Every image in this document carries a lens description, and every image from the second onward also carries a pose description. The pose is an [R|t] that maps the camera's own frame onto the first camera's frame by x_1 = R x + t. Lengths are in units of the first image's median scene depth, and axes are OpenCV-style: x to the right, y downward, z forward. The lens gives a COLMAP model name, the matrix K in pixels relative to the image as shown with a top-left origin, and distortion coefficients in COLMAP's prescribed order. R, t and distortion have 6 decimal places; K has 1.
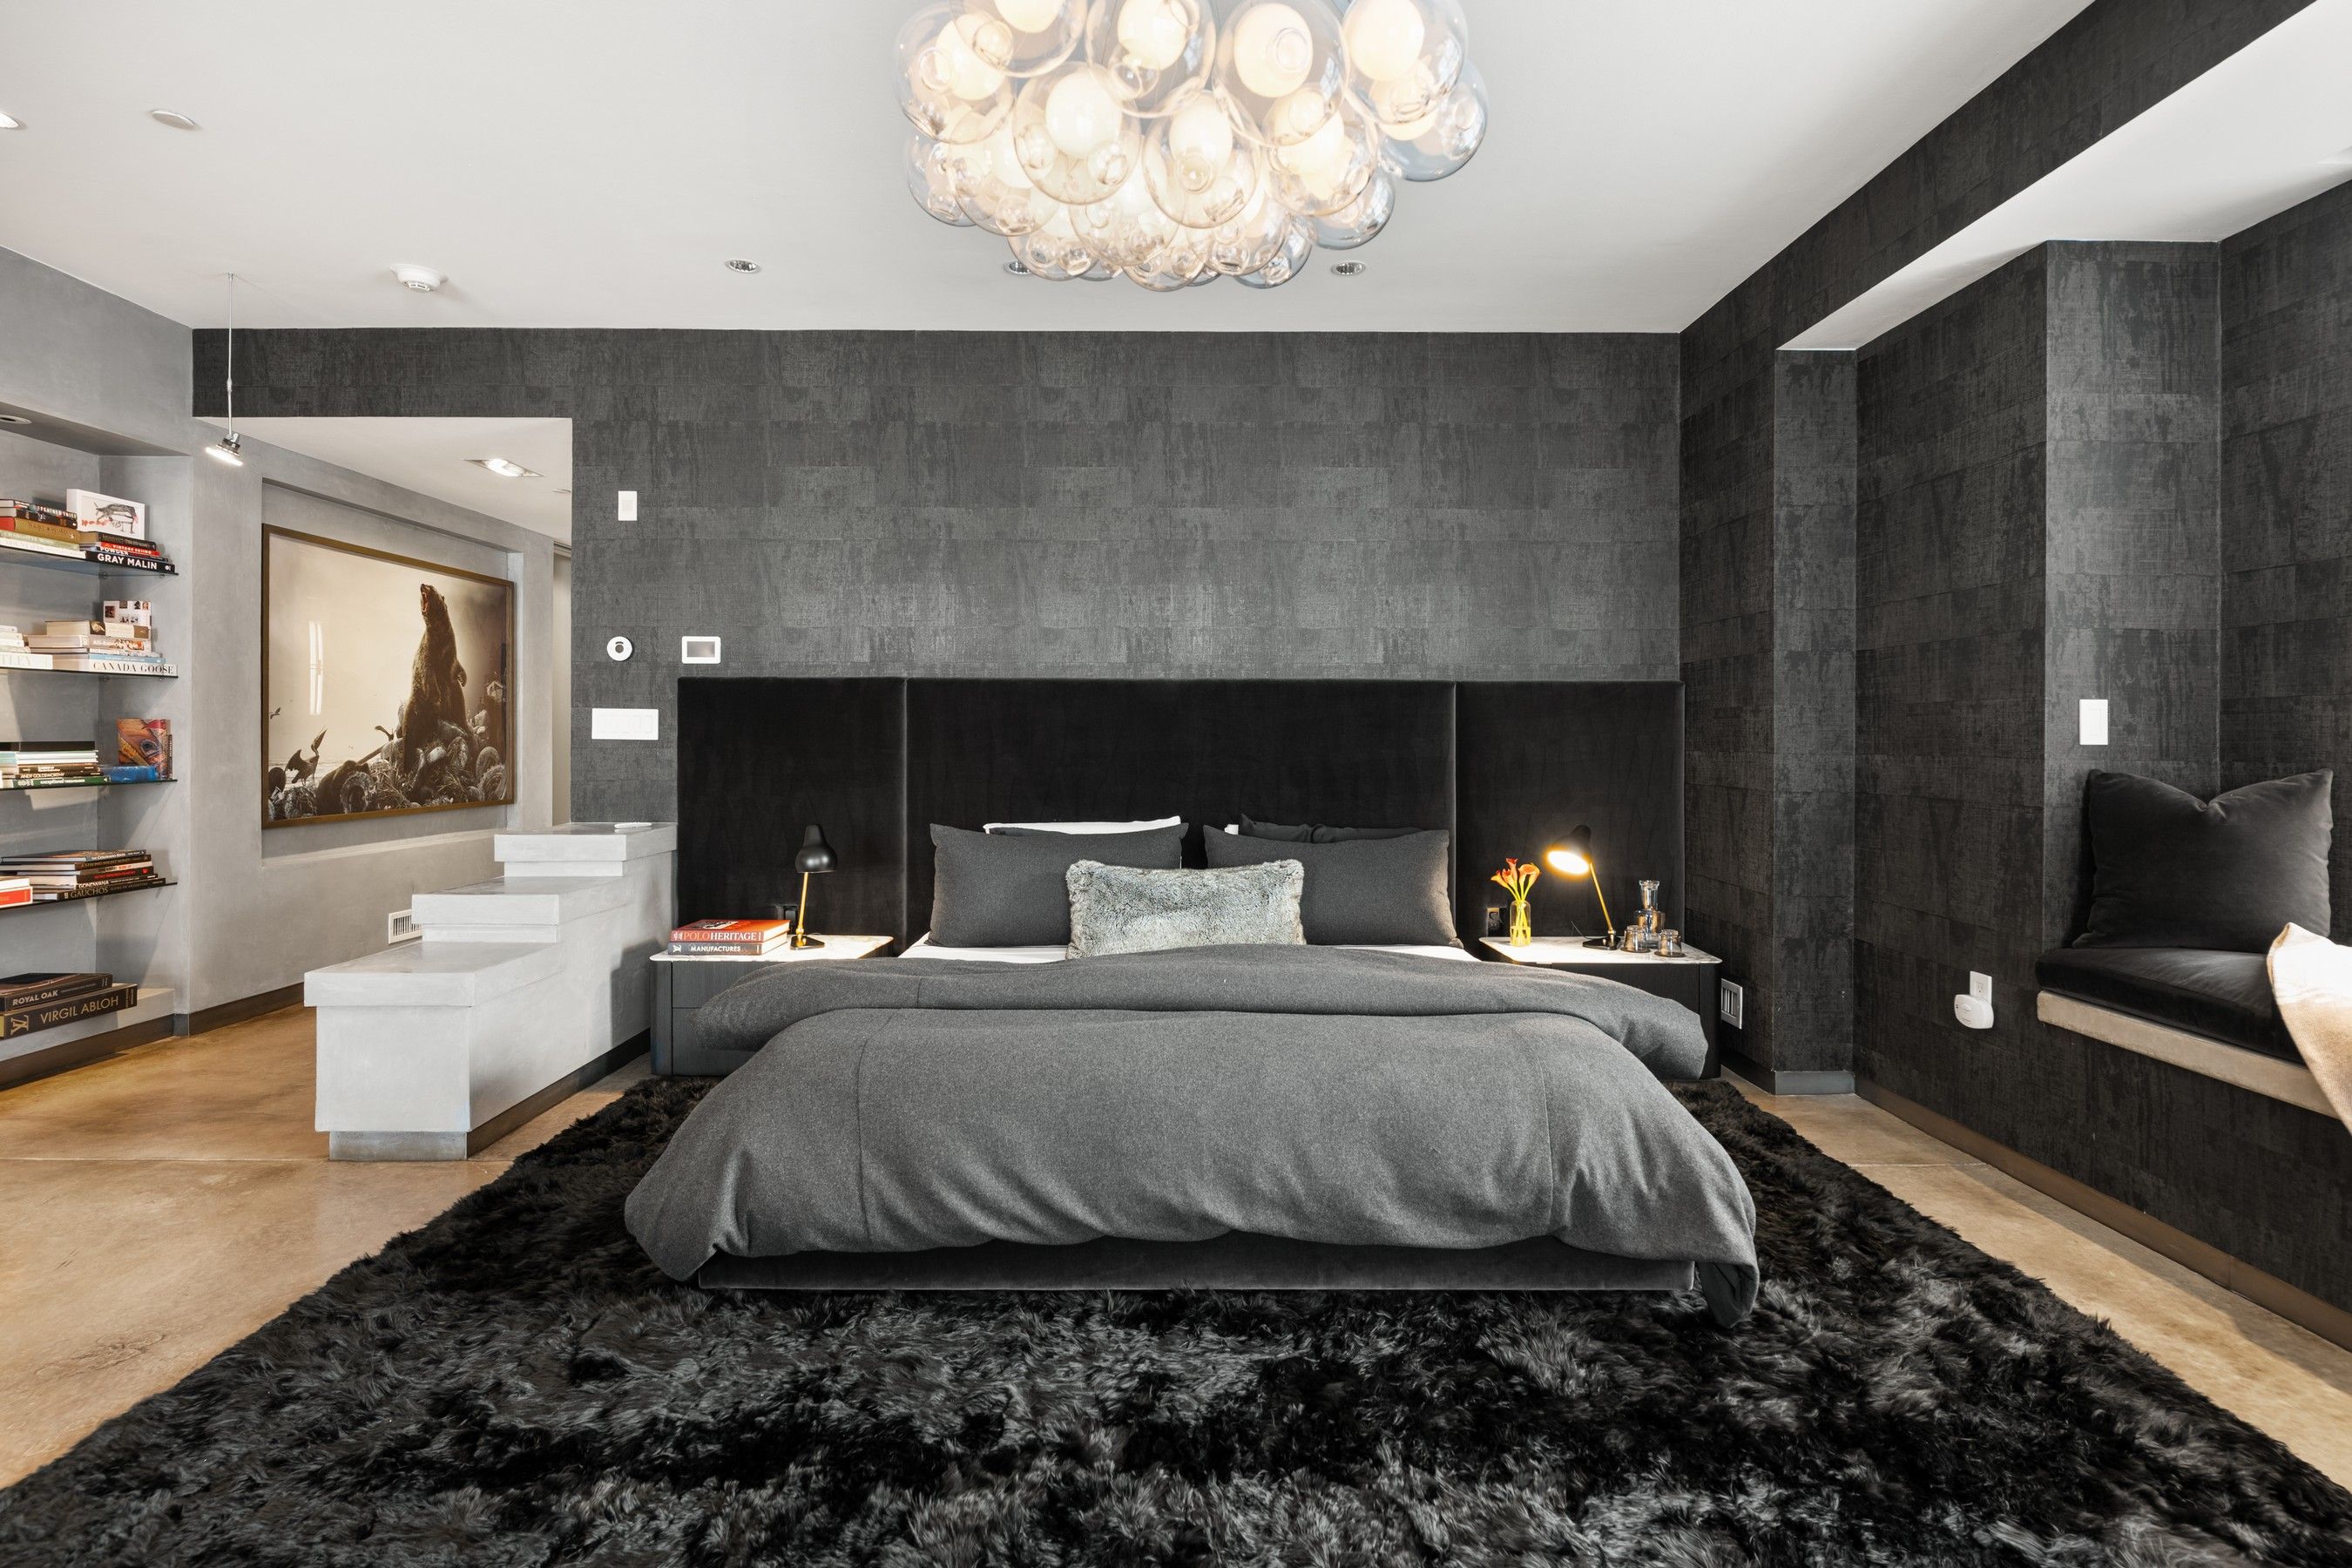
lens RADIAL K [[1138.9, 0, 1143.0], [0, 1138.9, 737.3], [0, 0, 1]] dist [0.000232, 0.001364]
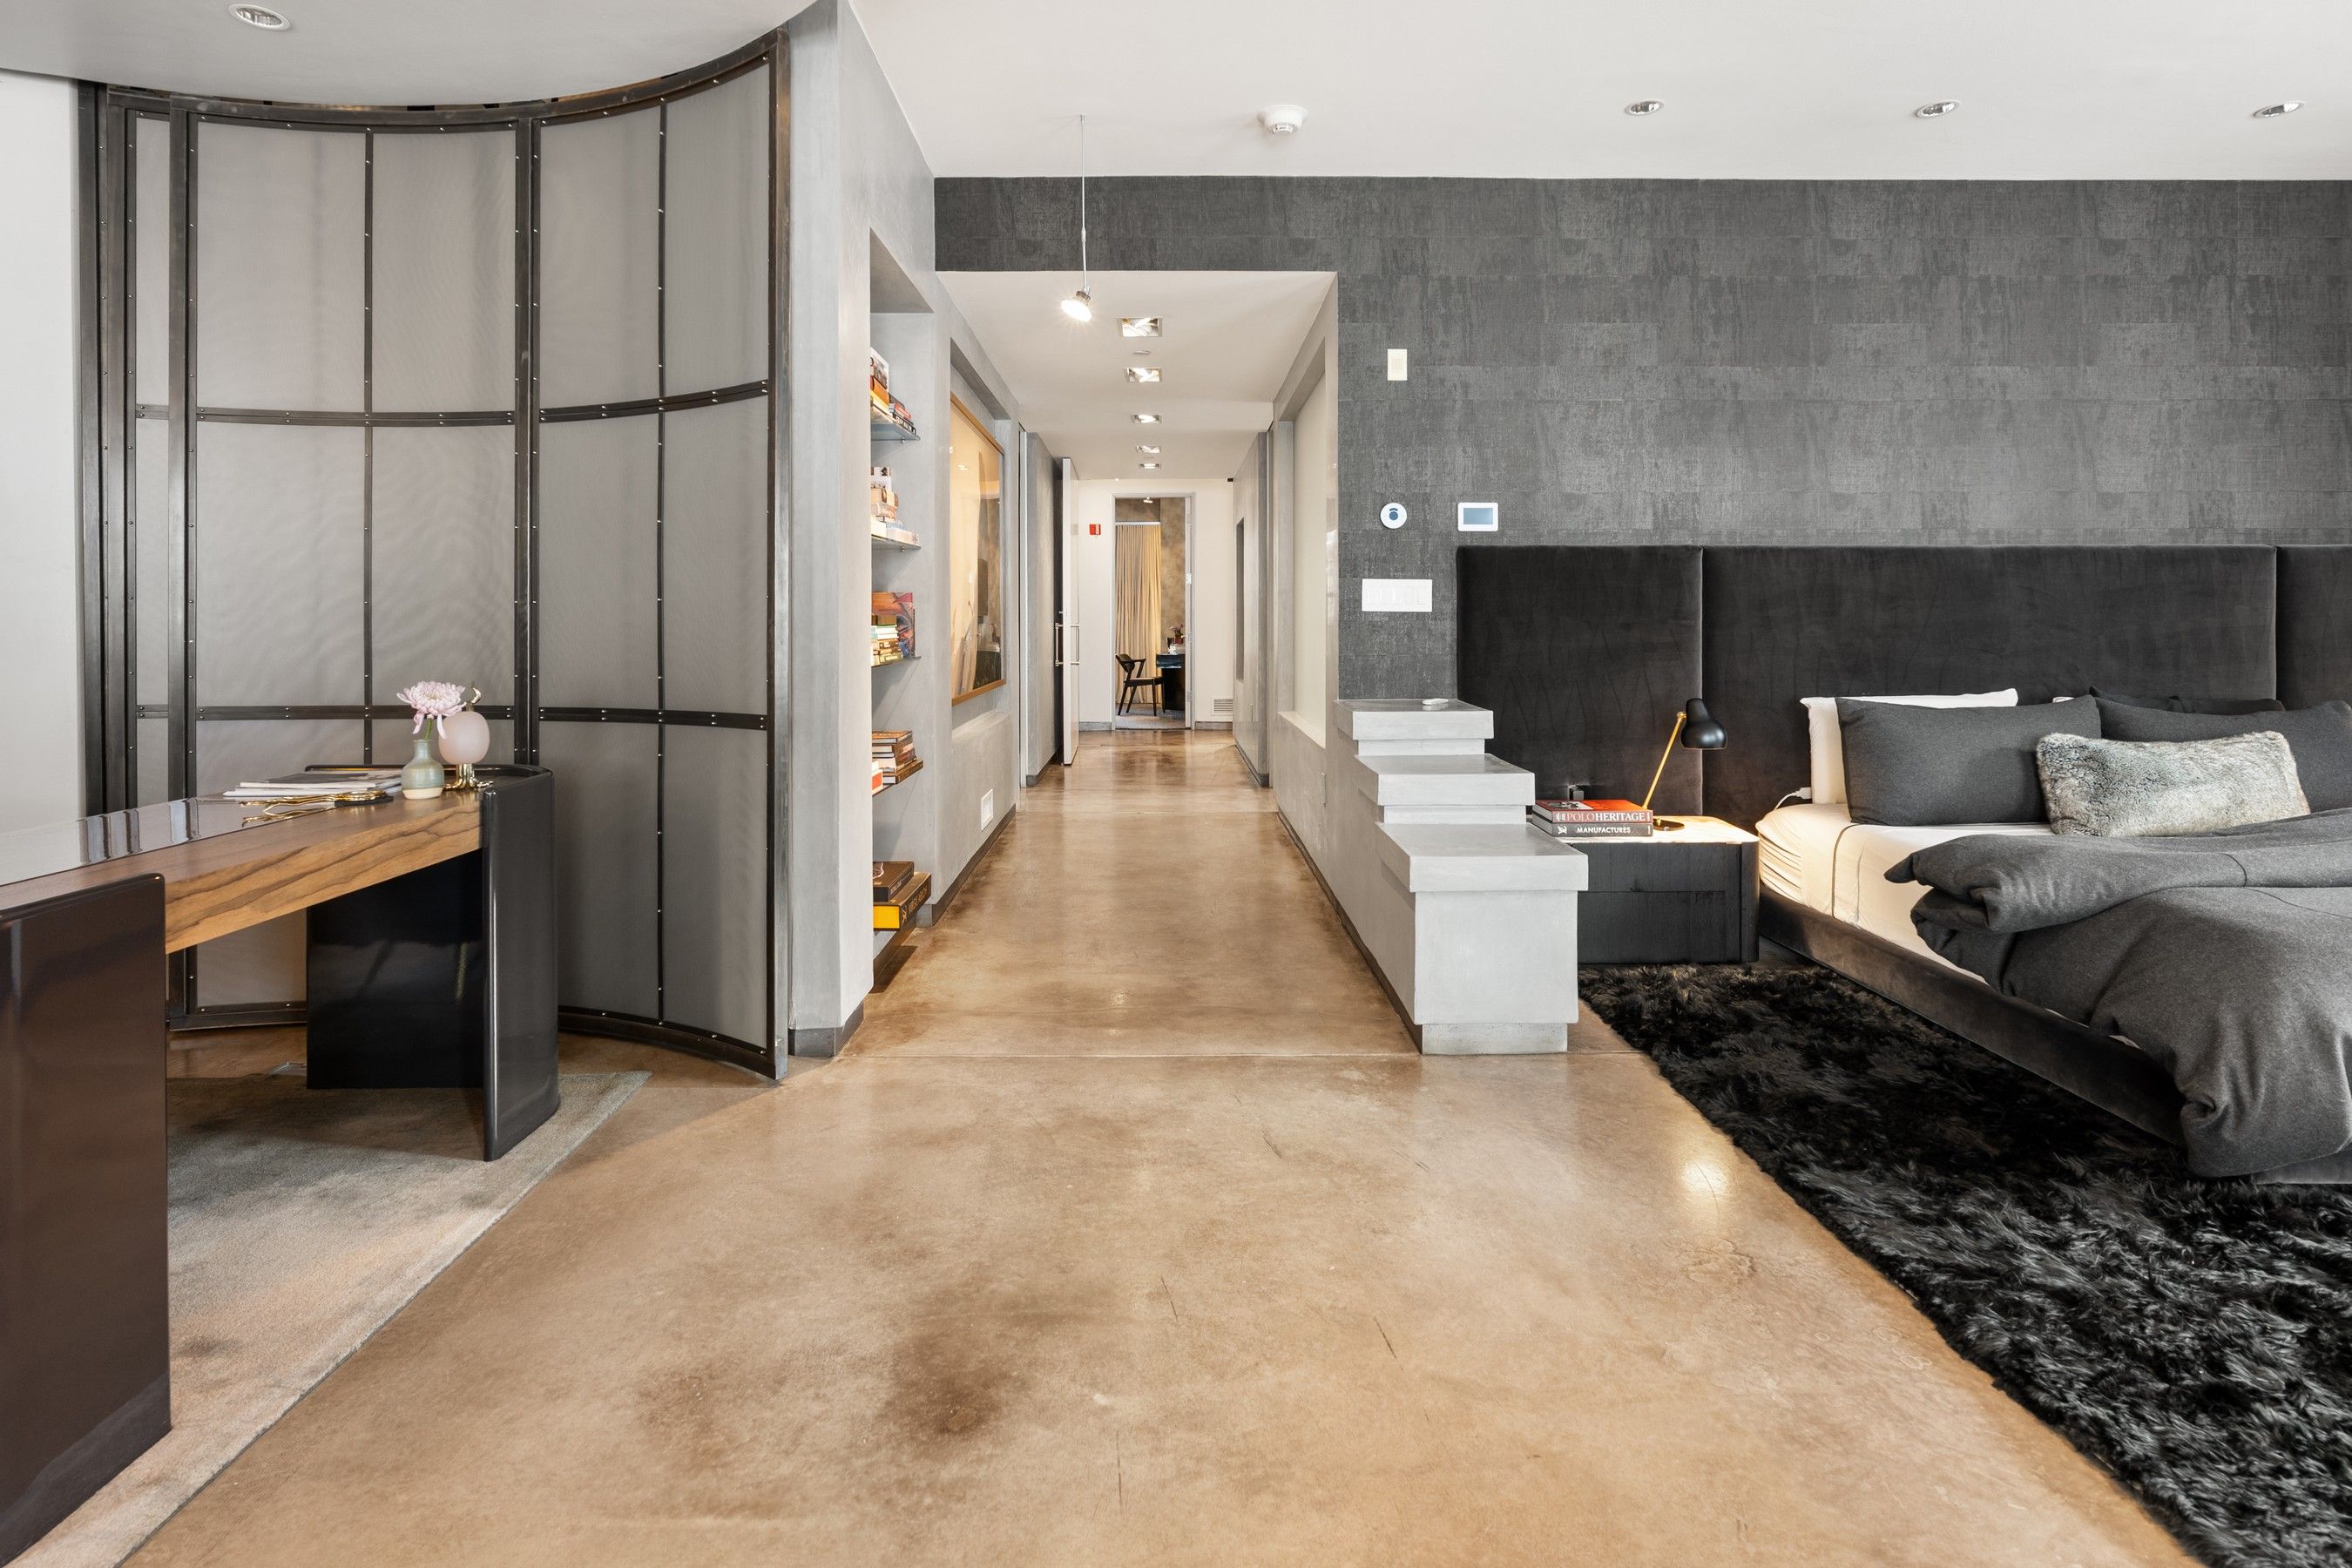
lens RADIAL K [[1156.7, 0, 1167.7], [0, 1156.7, 638.2], [0, 0, 1]] dist [0.002193, 0.001150]
pose [[0.999908, -0.003779, 0.013021, -0.656089], [0.003758, 0.999992, 0.001647, 0.021272], [-0.013027, -0.001598, 0.999914, 0.042192]]
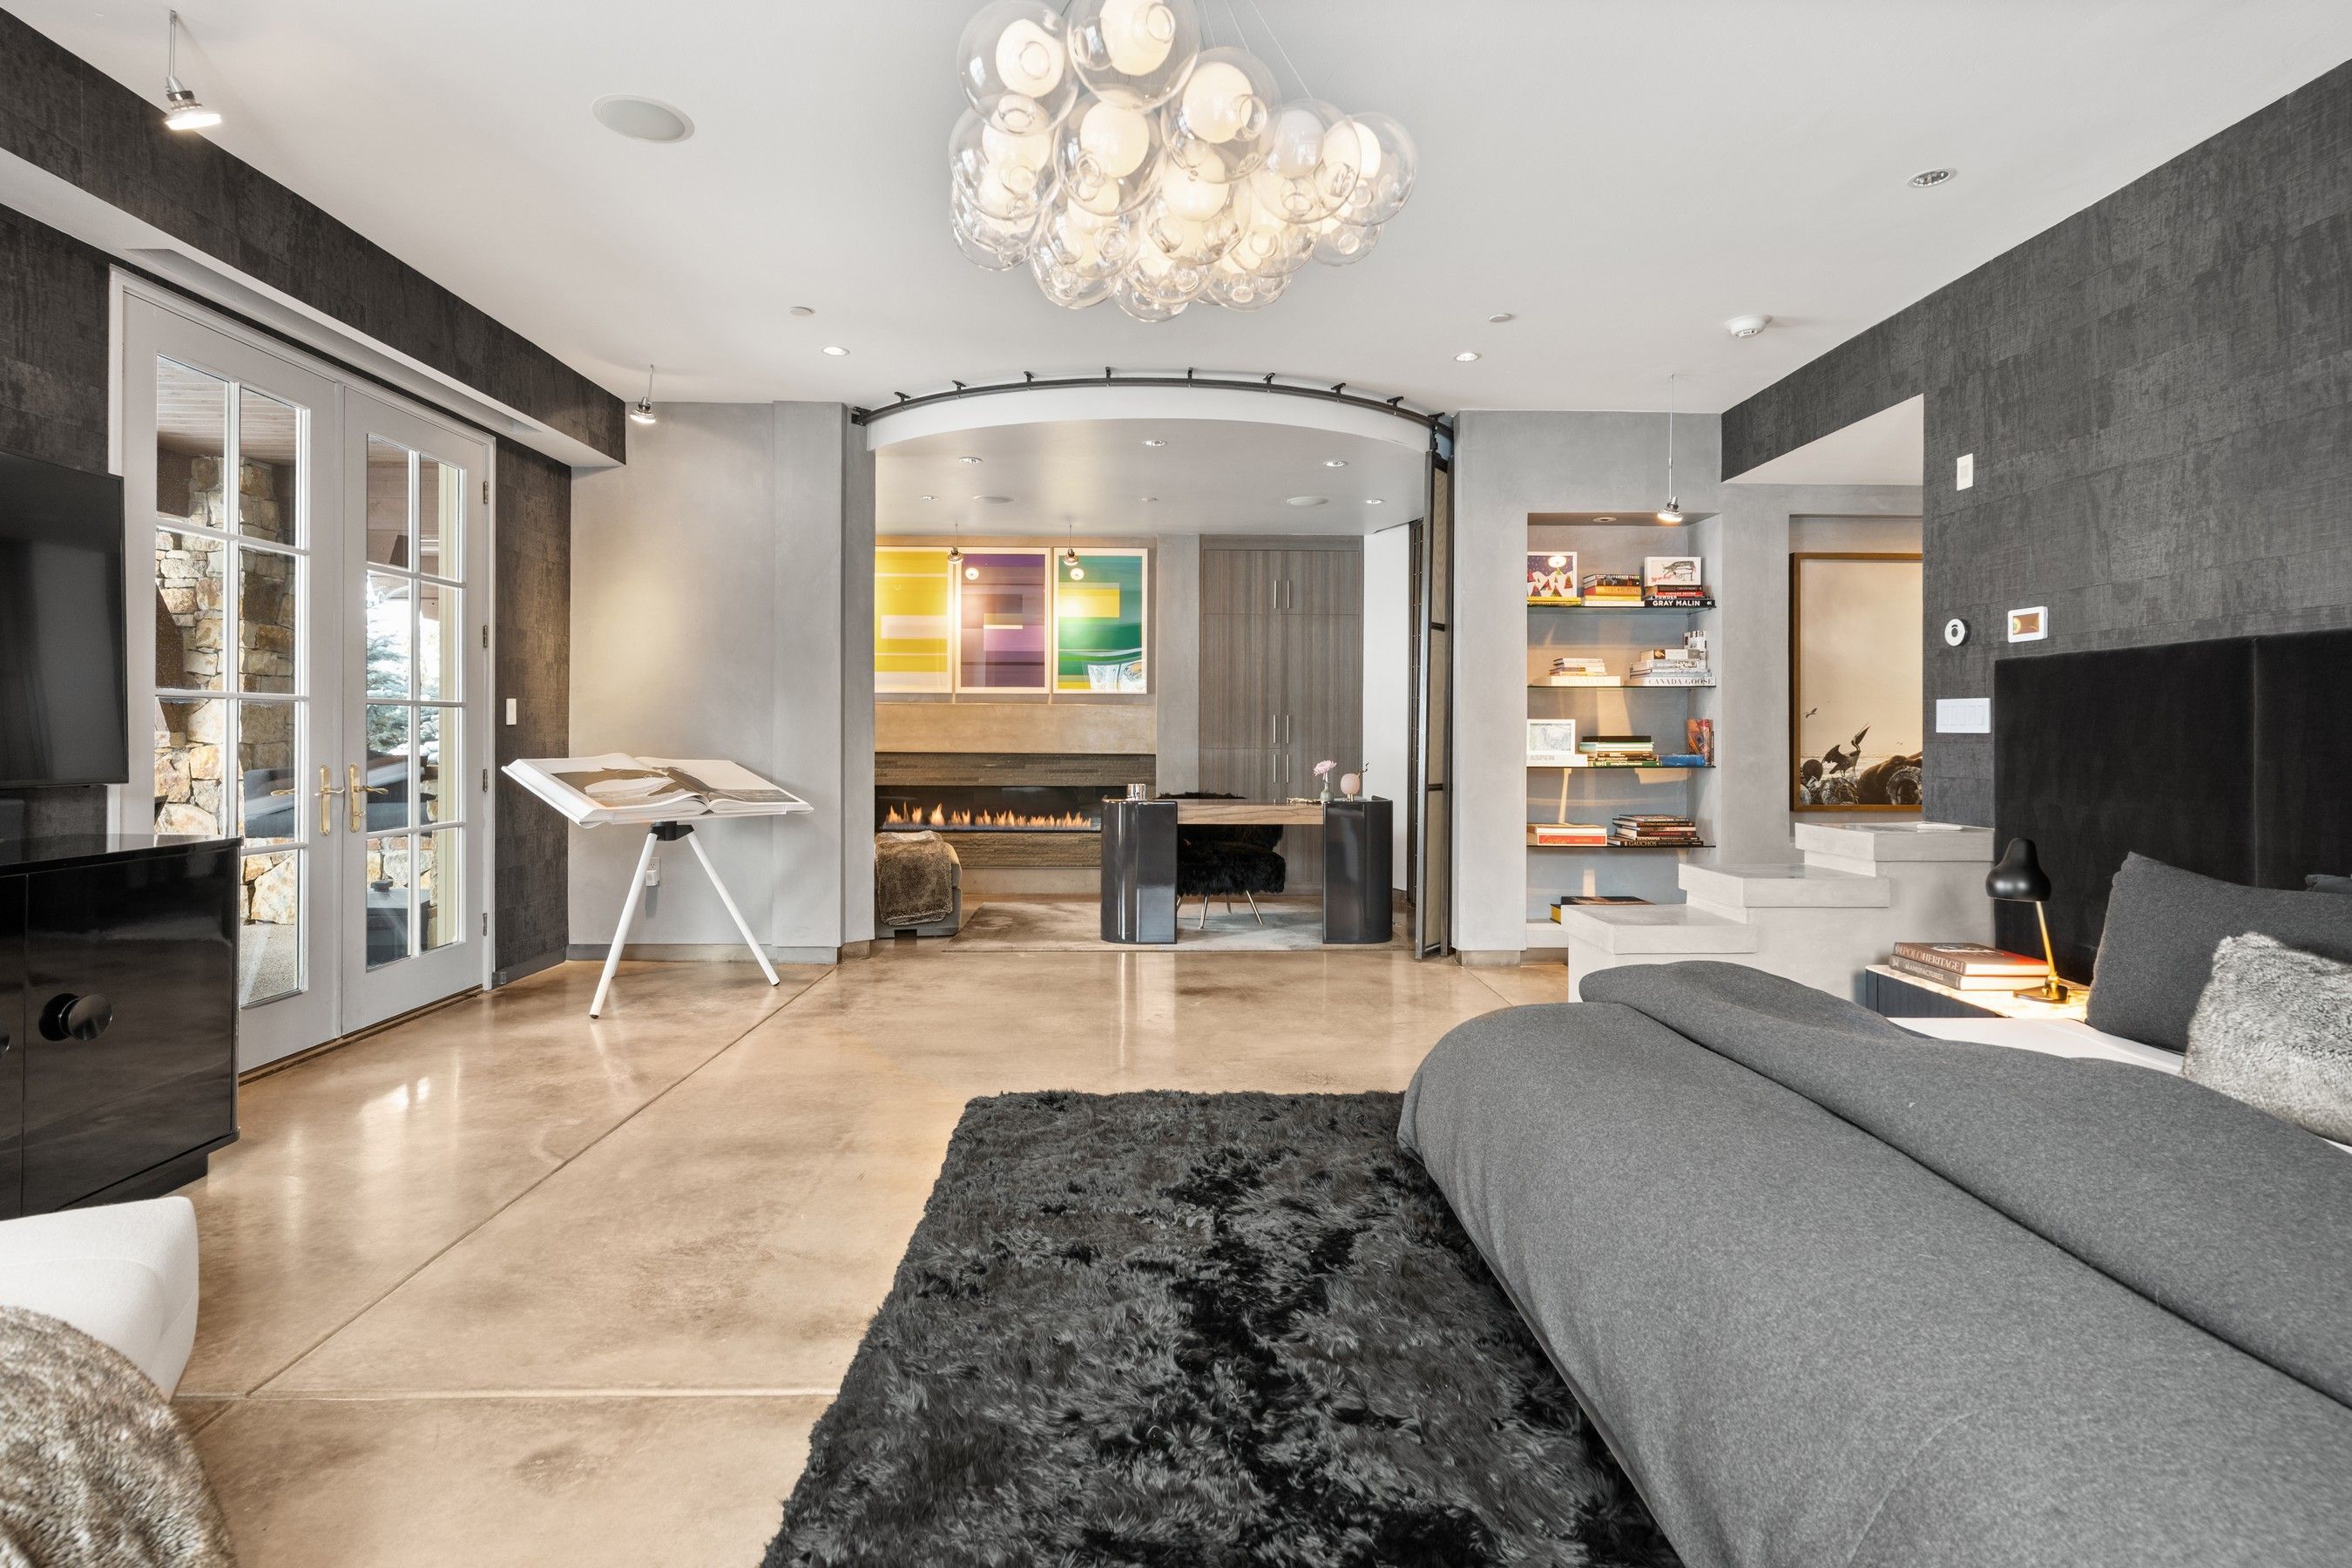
lens RADIAL K [[1138.9, 0, 1192.3], [0, 1138.9, 725.3], [0, 0, 1]] dist [0.000232, 0.001364]
pose [[0.039518, -0.012488, -0.999141, 0.416553], [-0.003540, 0.999914, -0.012638, 0.009358], [0.999213, 0.004037, 0.039470, 0.357756]]
